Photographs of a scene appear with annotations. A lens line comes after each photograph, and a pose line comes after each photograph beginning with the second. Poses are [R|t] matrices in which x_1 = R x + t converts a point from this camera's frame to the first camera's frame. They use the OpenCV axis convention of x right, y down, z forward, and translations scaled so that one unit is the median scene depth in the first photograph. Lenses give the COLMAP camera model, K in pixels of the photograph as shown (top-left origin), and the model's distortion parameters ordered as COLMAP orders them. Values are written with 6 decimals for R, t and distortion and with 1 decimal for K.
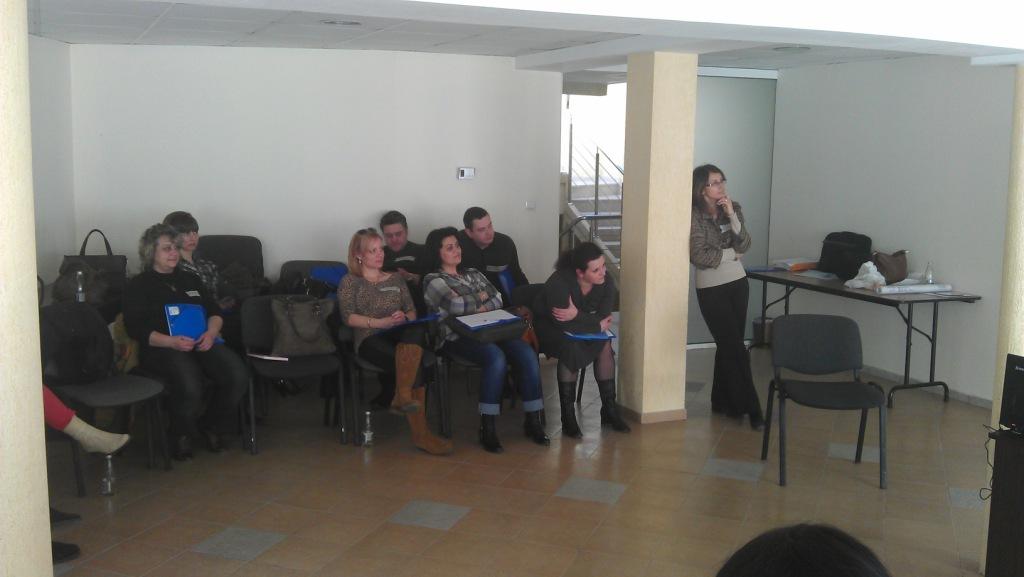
lens RADIAL K [[1025.1, 0, 512.0], [0, 1025.1, 288.5], [0, 0, 1]] dist [0.135650, -0.389540]
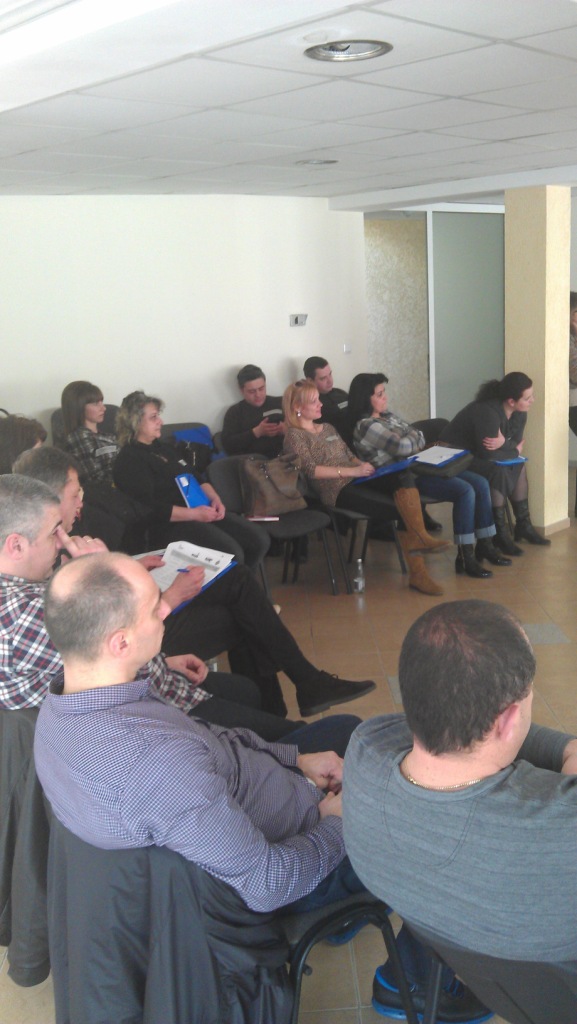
lens RADIAL K [[1025.1, 0, 290.0], [0, 1025.1, 540.3], [0, 0, 1]] dist [0.135650, -0.389540]
pose [[0.925588, -0.143887, 0.350118, -0.529757], [0.112013, 0.987627, 0.109759, -0.016282], [-0.361579, -0.062374, 0.930253, 0.083133]]
